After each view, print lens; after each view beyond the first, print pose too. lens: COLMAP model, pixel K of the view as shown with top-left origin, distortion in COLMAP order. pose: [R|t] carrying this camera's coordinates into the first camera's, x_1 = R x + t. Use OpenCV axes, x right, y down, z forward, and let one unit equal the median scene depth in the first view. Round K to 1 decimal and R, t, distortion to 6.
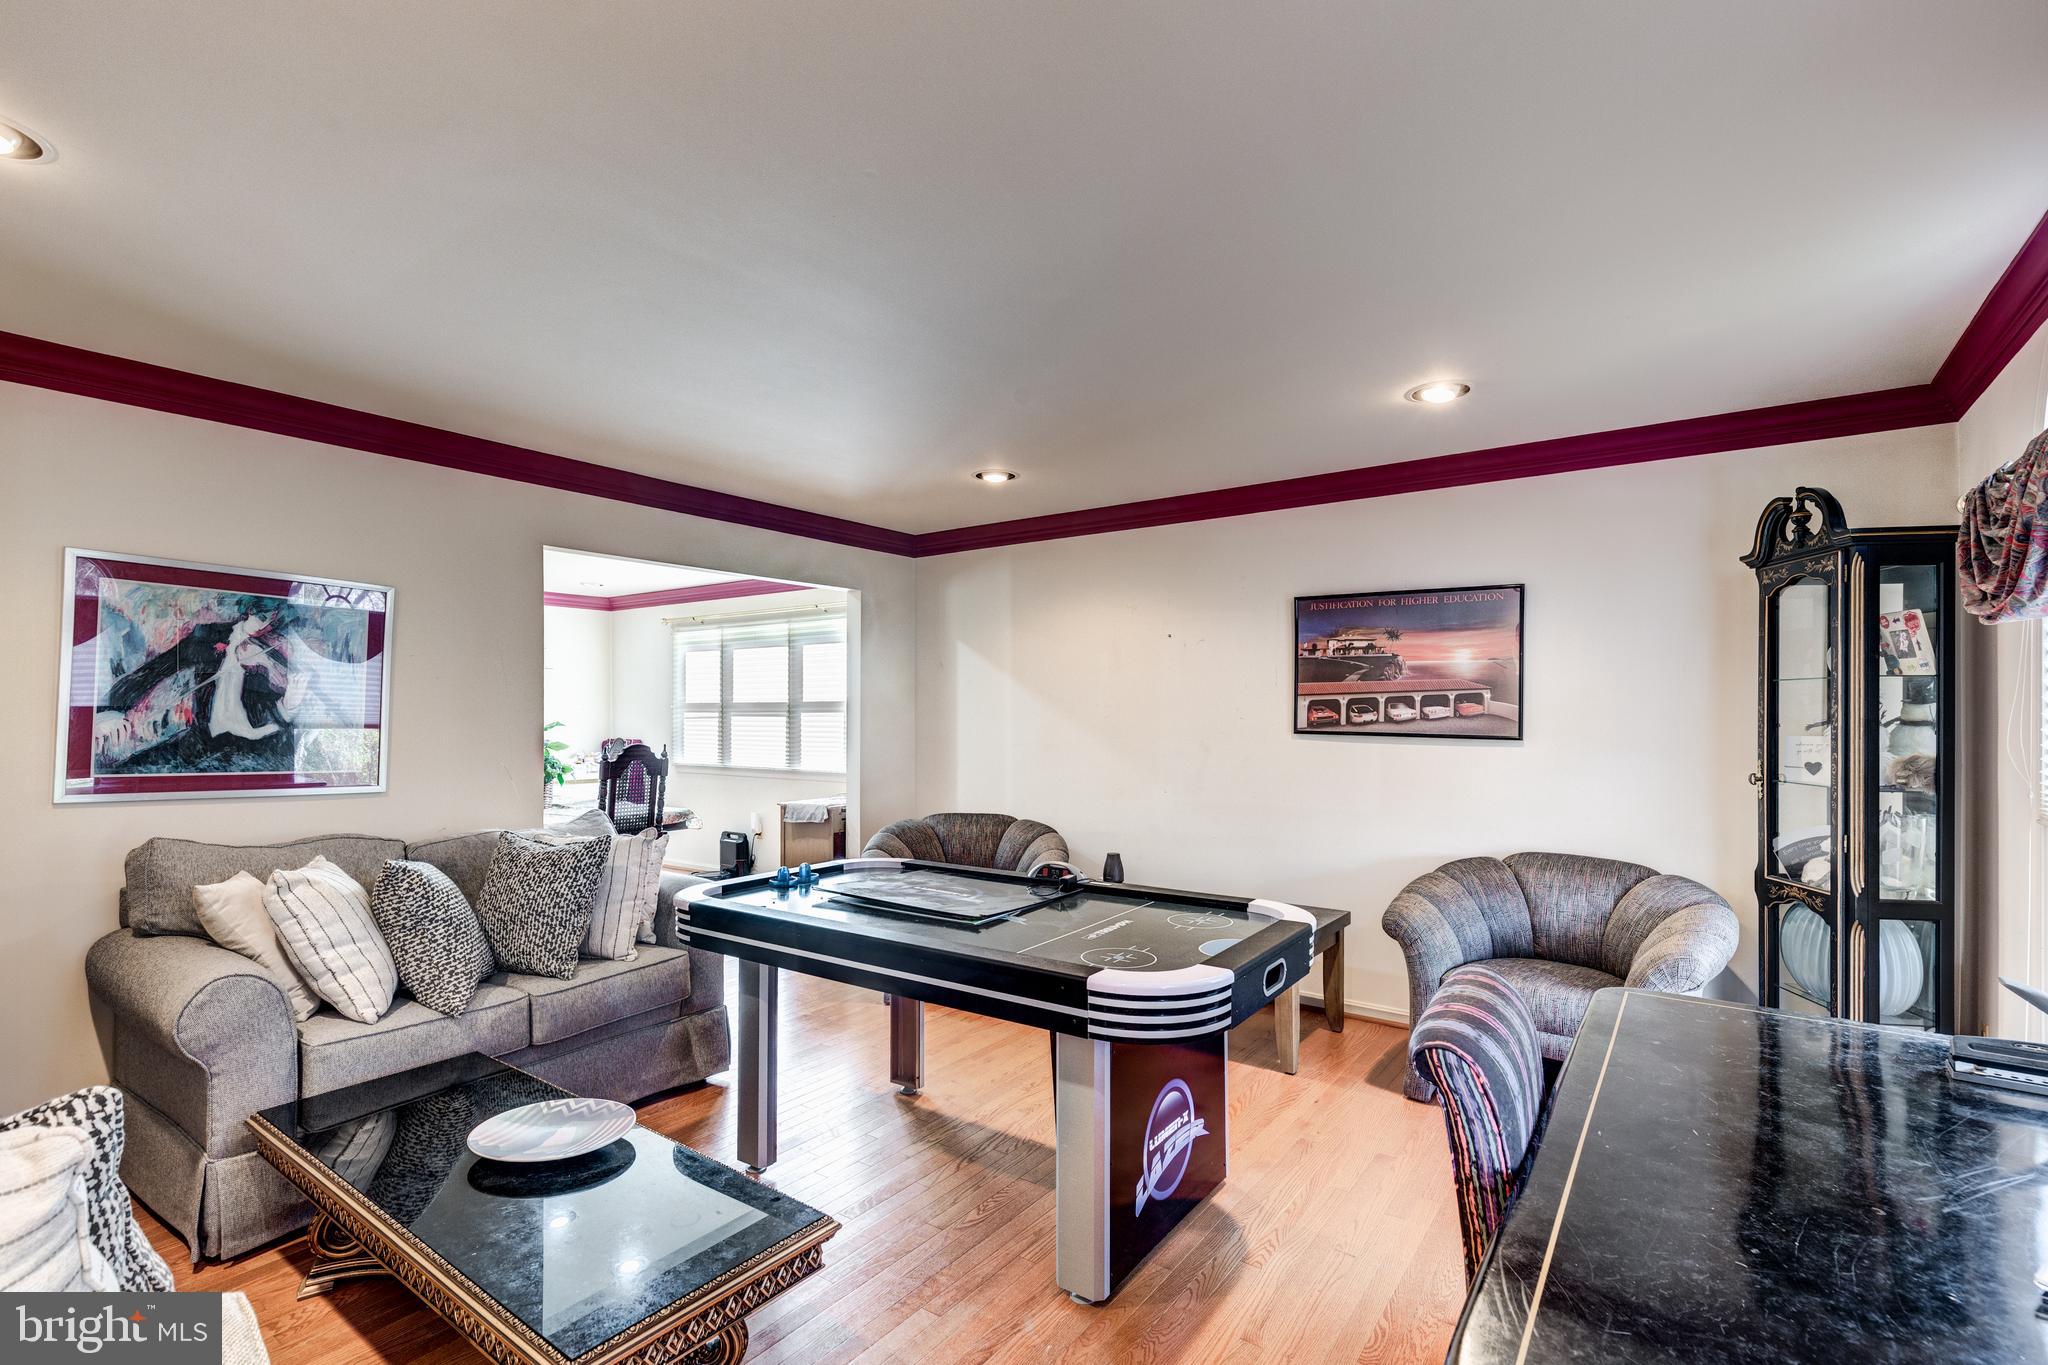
lens RADIAL K [[942.1, 0, 1023.5], [0, 942.1, 701.2], [0, 0, 1]] dist [0.000652, -0.000048]
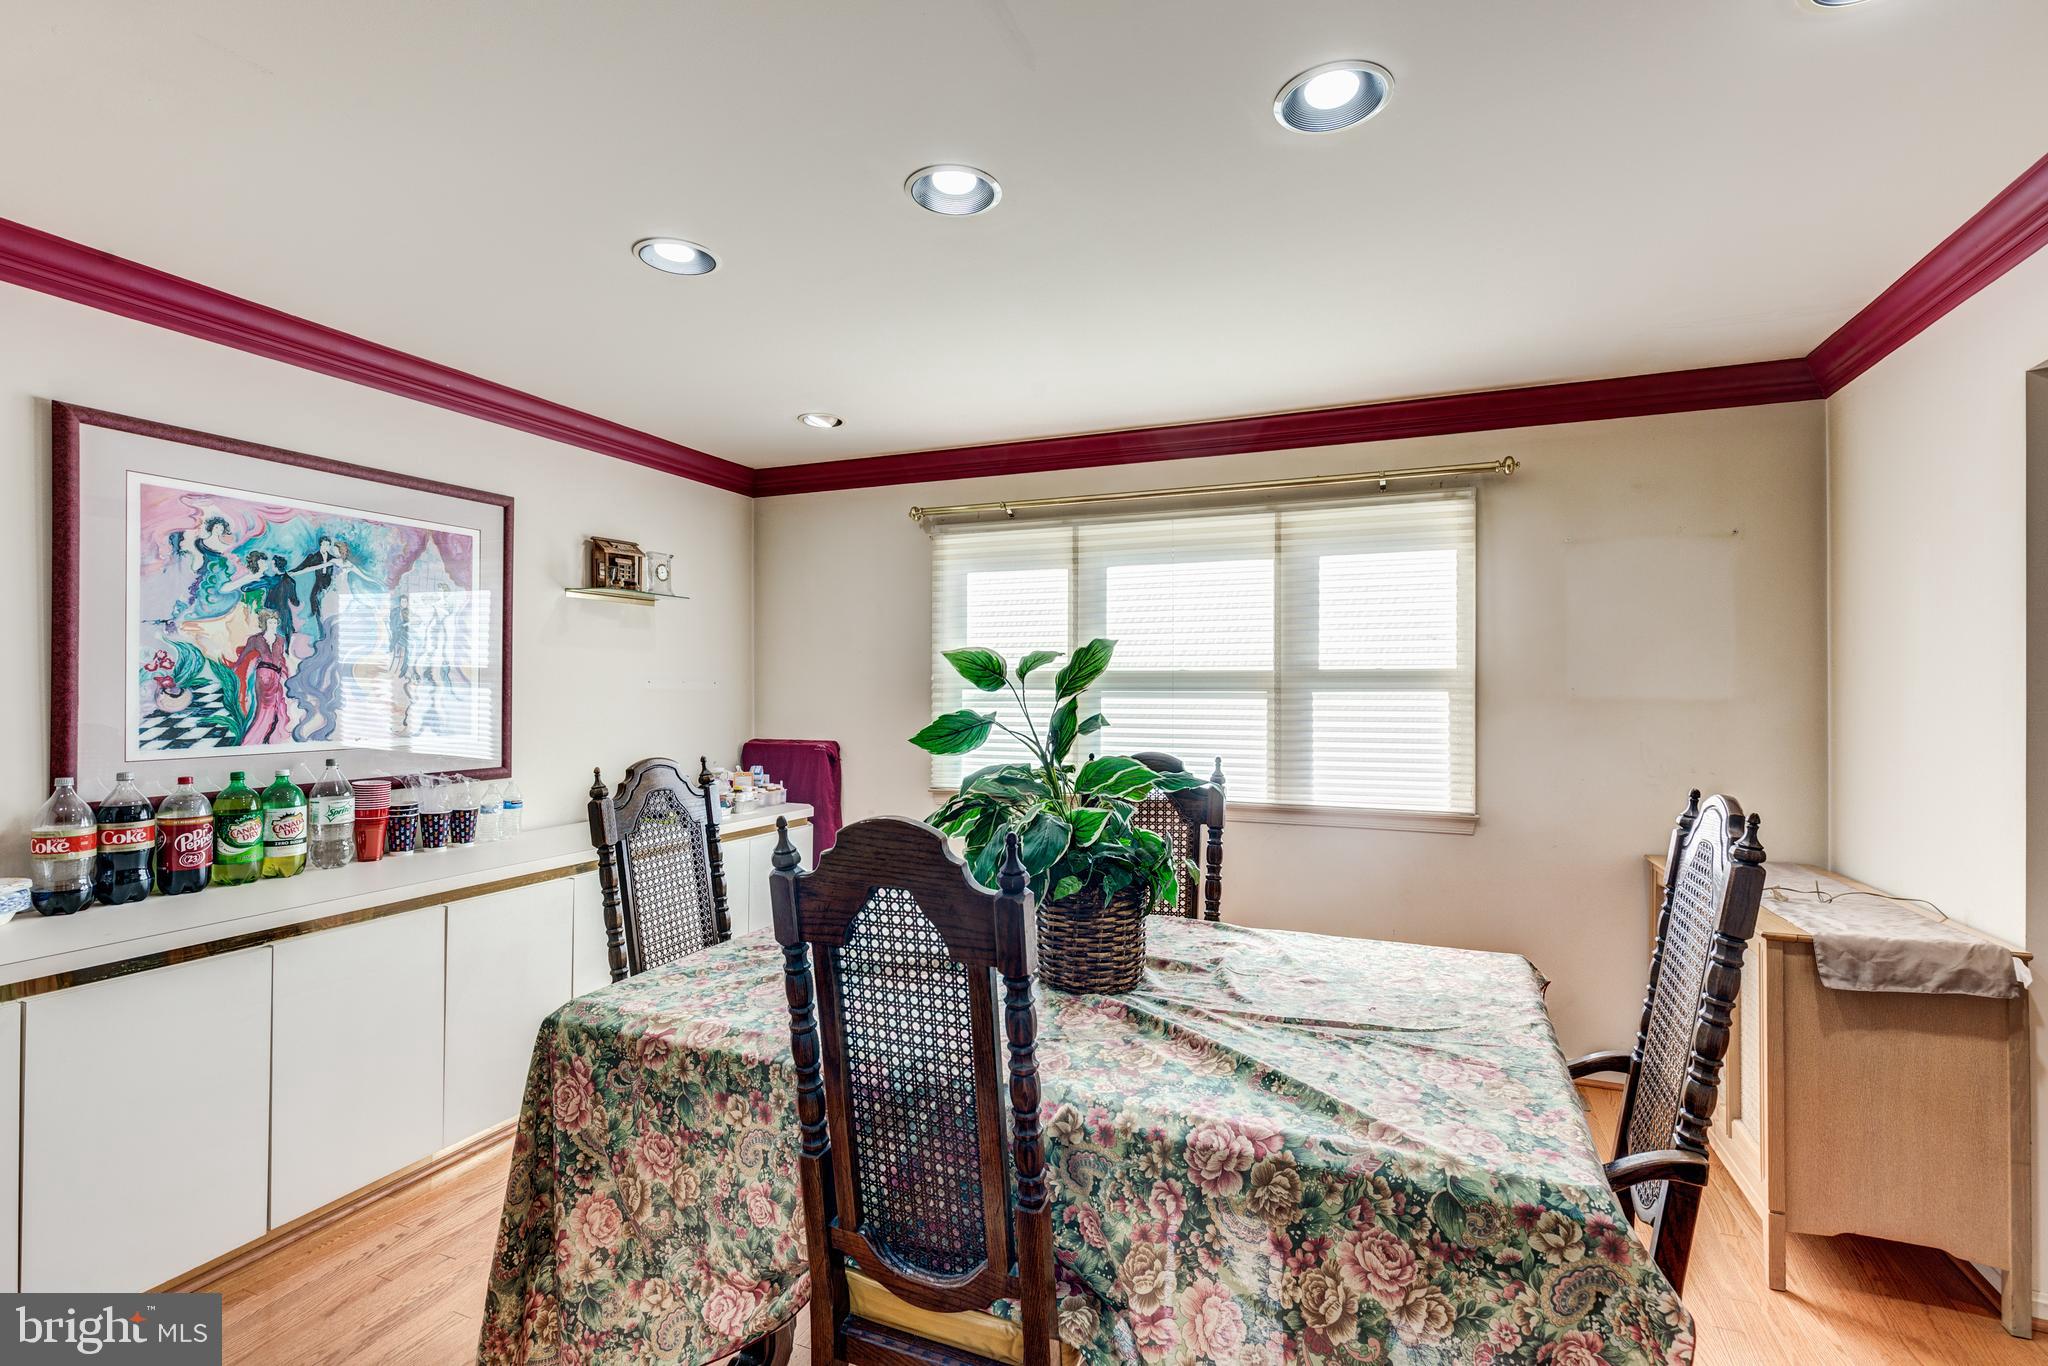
lens RADIAL K [[942.1, 0, 1023.5], [0, 942.1, 701.7], [0, 0, 1]] dist [0.000652, -0.000048]
pose [[0.972842, 0.000475, 0.231469, -1.167950], [-0.005496, 0.999763, 0.021047, 0.019097], [-0.231405, -0.021747, 0.972614, 1.283323]]
